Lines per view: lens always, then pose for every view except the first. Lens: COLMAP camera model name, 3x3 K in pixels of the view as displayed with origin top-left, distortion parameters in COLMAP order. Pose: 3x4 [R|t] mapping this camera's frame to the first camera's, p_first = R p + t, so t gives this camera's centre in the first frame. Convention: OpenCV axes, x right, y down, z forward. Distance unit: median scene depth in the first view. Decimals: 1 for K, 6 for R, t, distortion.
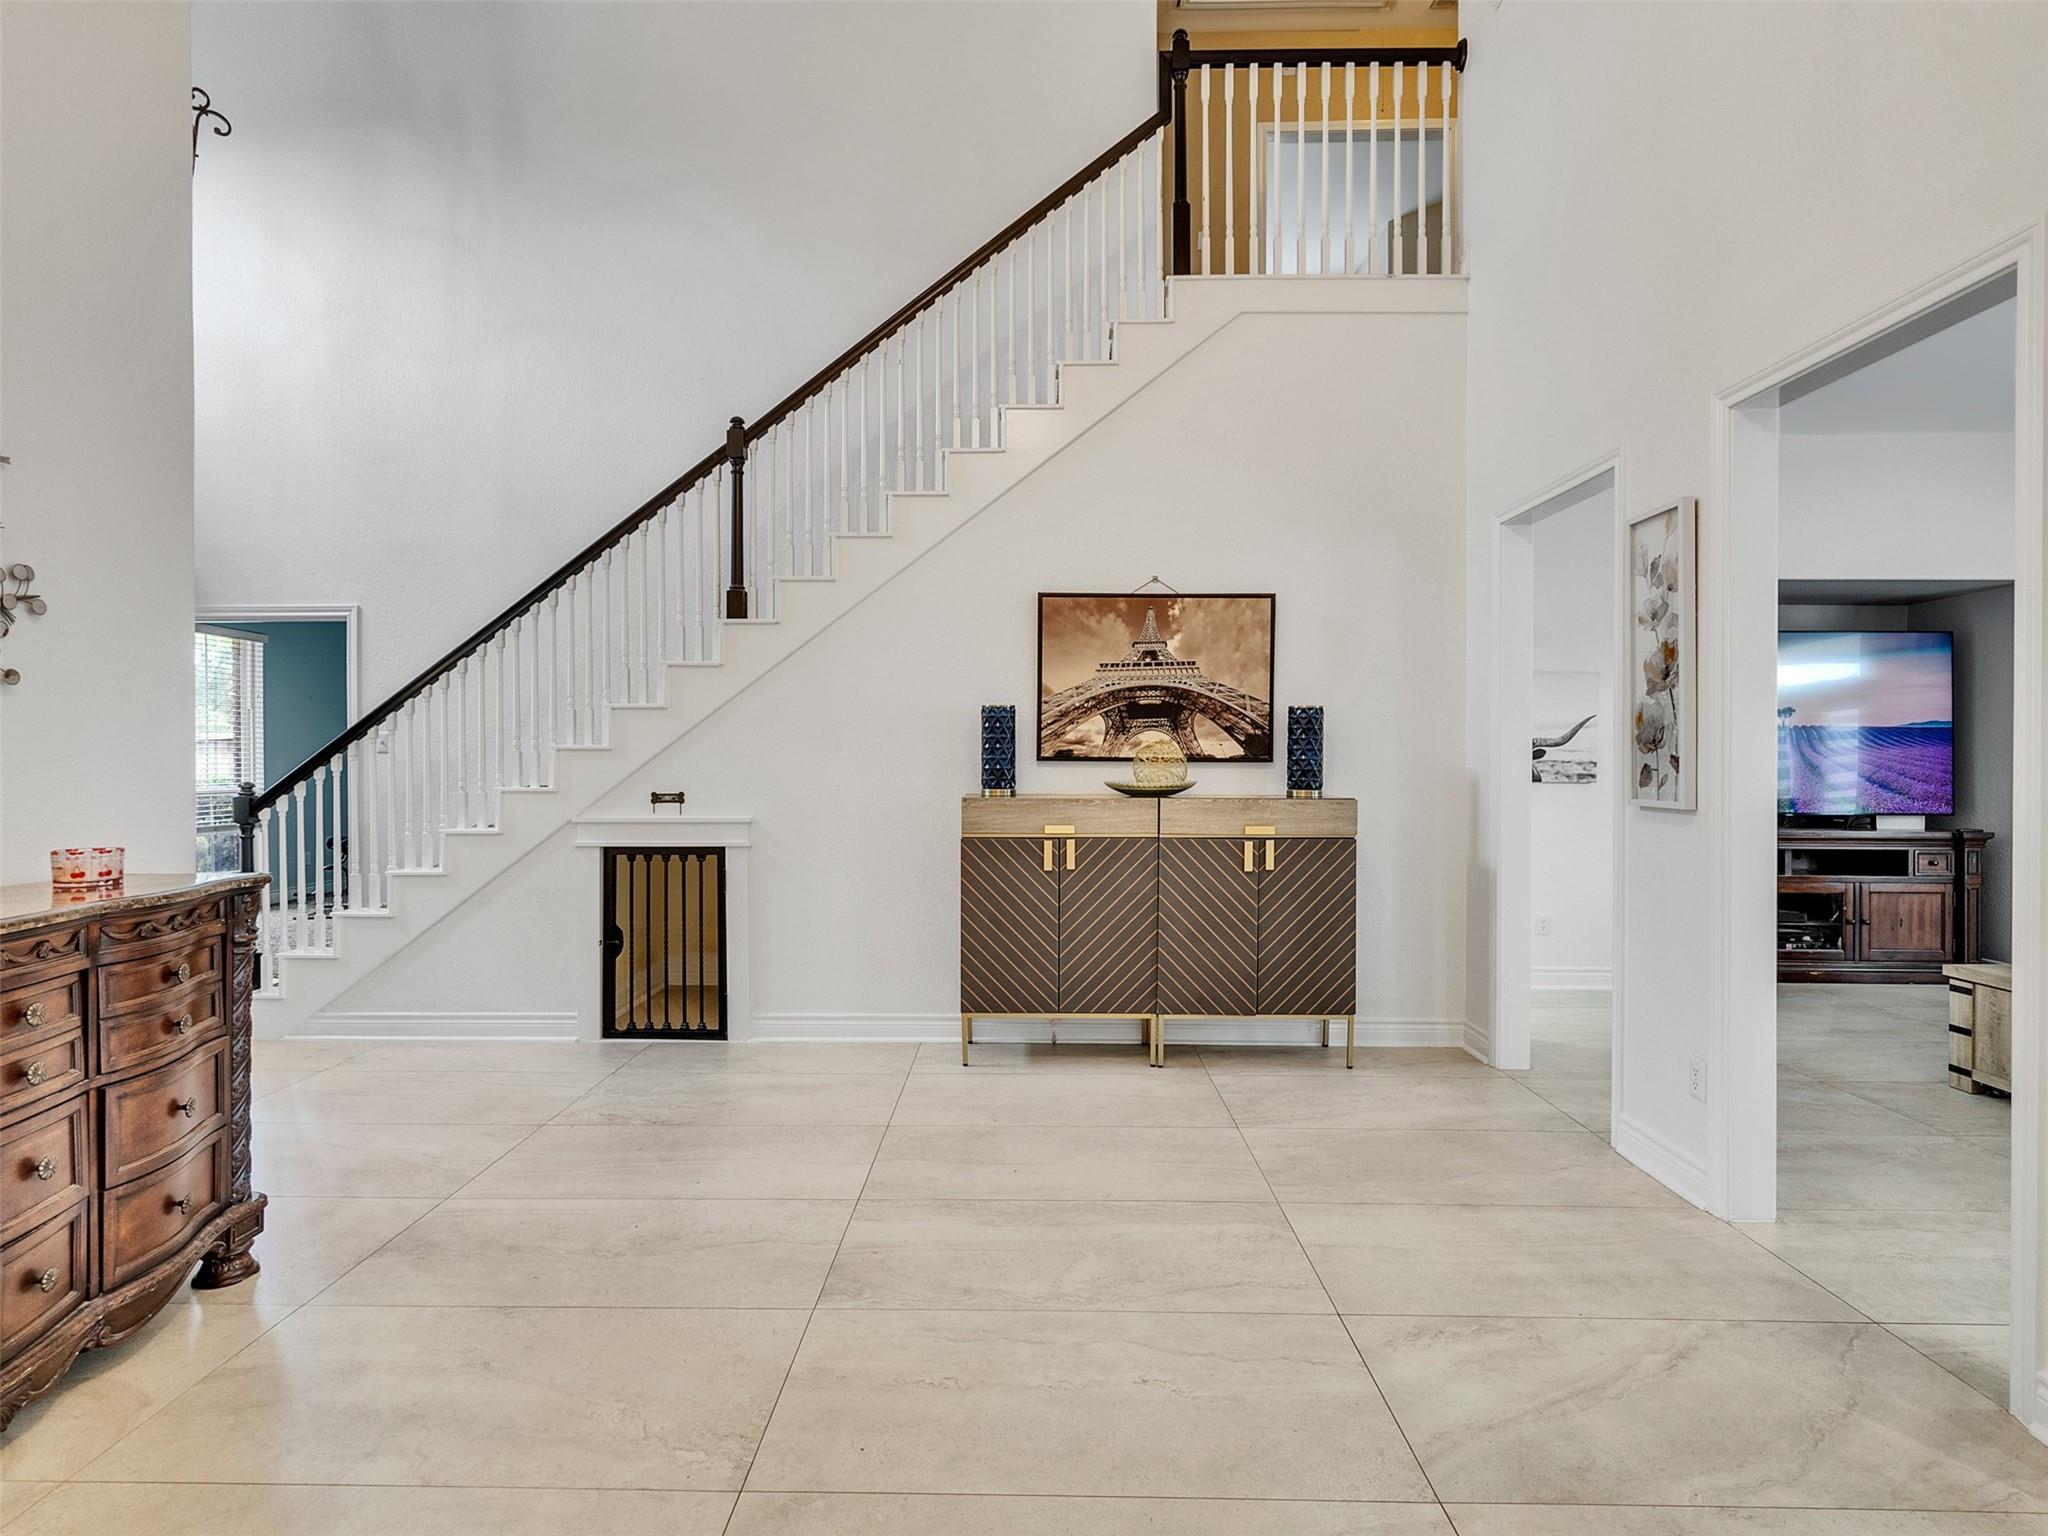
lens RADIAL K [[1054.6, 0, 1007.5], [0, 1054.6, 756.9], [0, 0, 1]] dist [-0.004482, 0.004578]
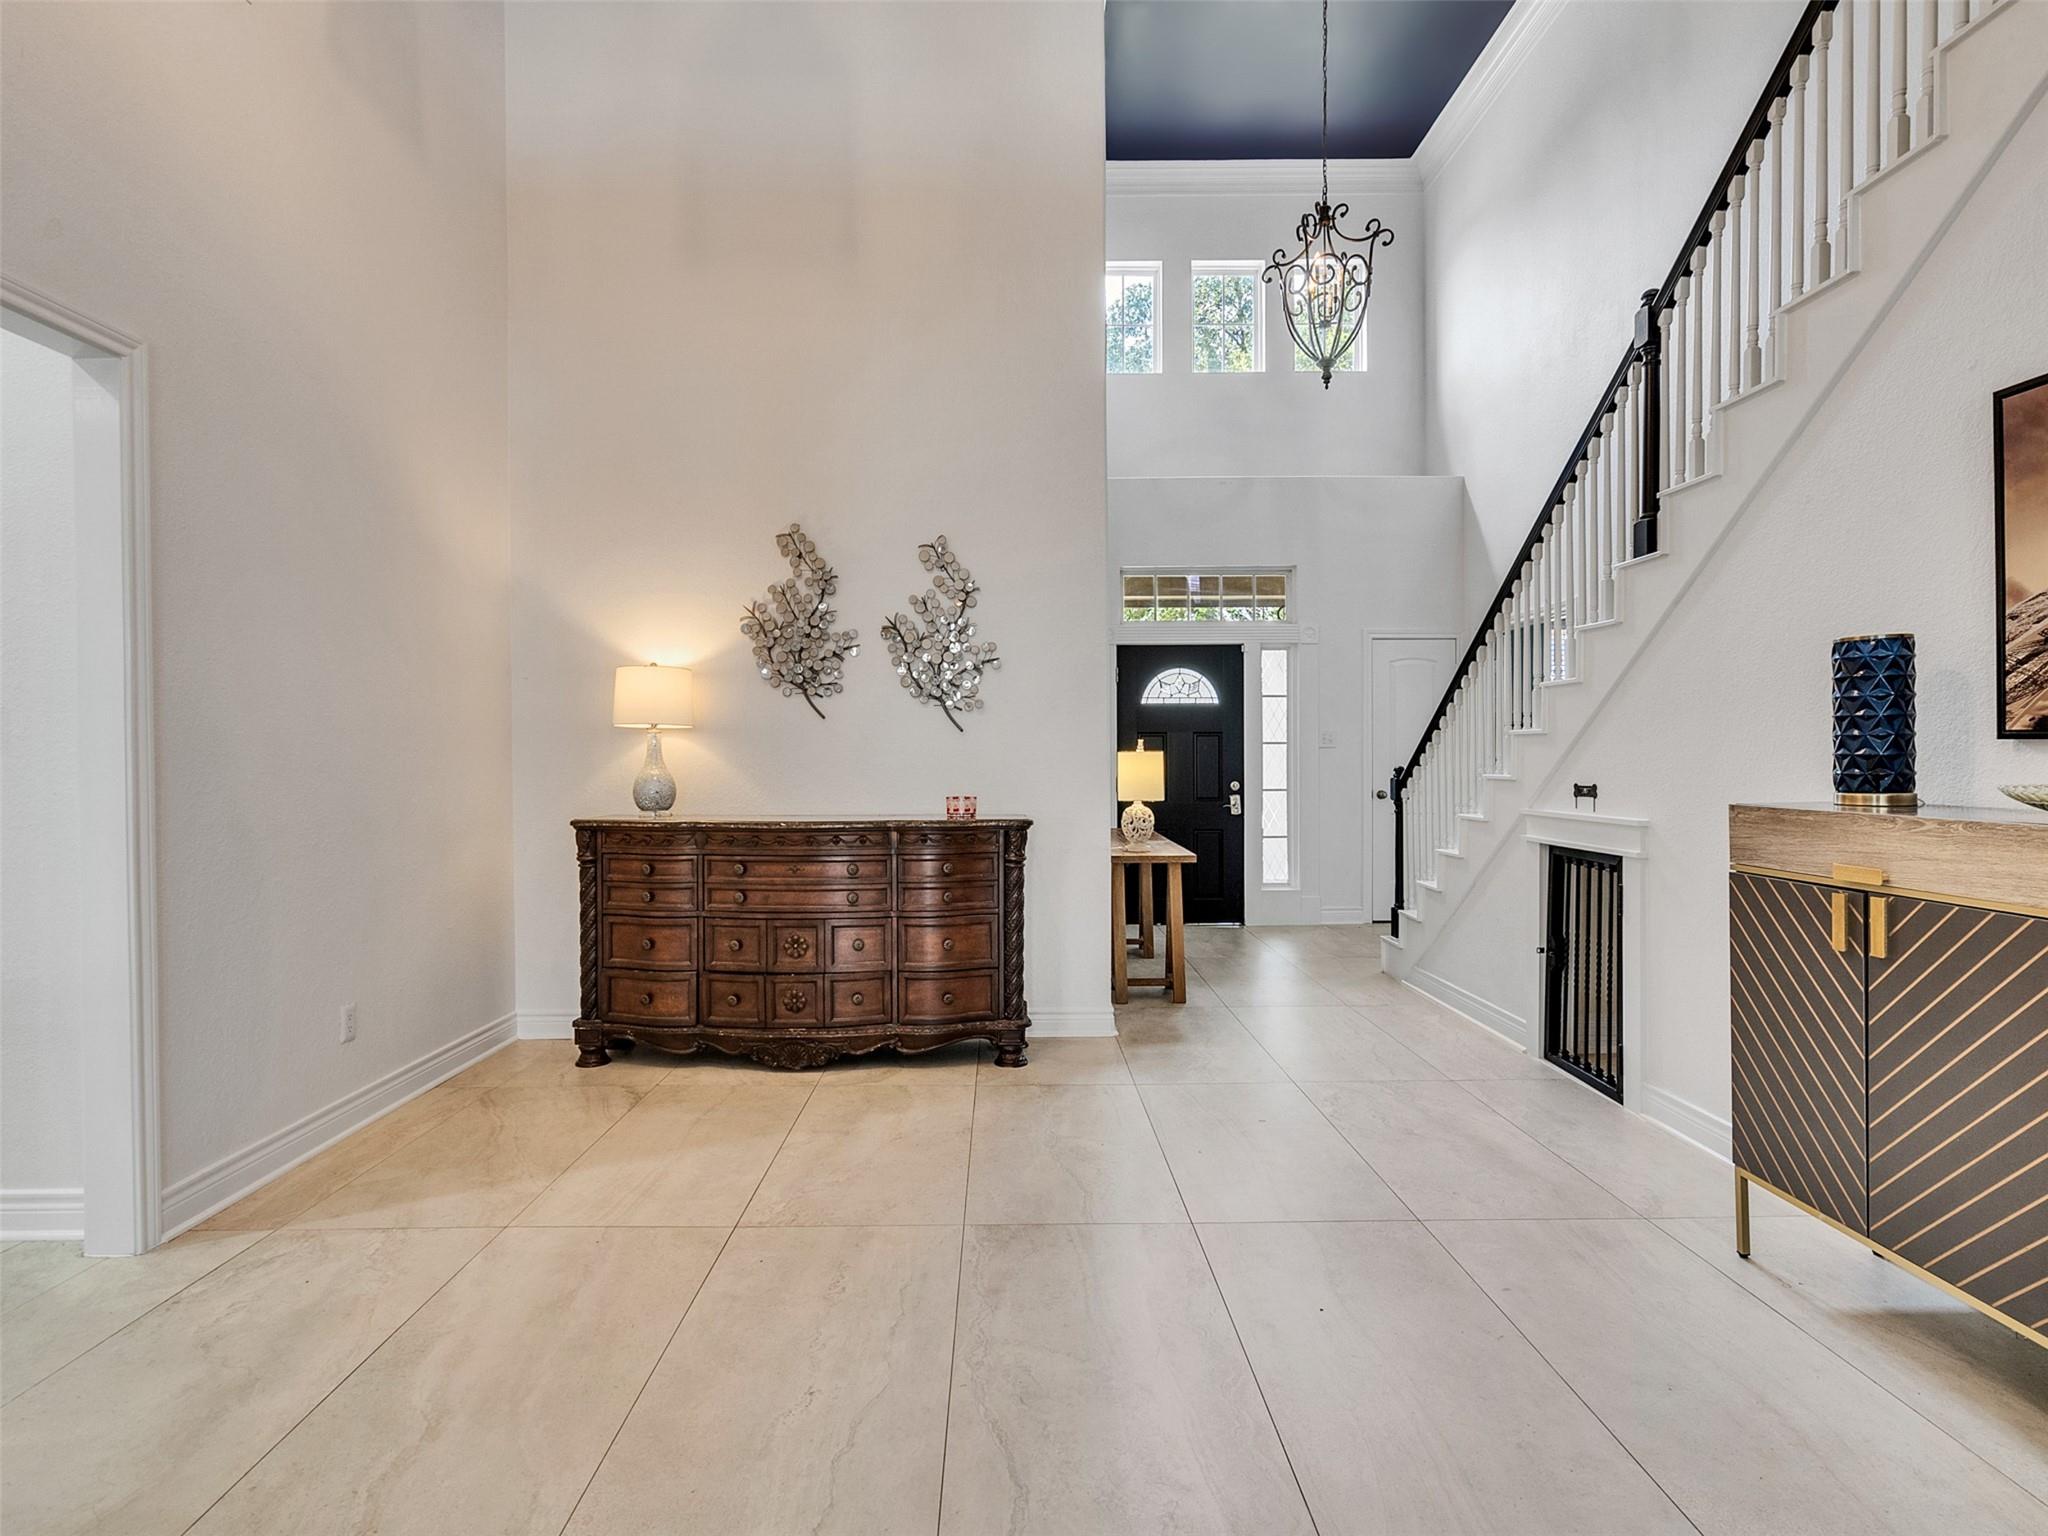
lens RADIAL K [[1054.6, 0, 1012.7], [0, 1054.6, 765.0], [0, 0, 1]] dist [-0.004482, 0.004578]
pose [[0.033216, 0.008396, -0.999413, 0.497961], [0.005925, 0.999945, 0.008598, 0.008629], [0.999431, -0.006207, 0.033165, 0.530945]]
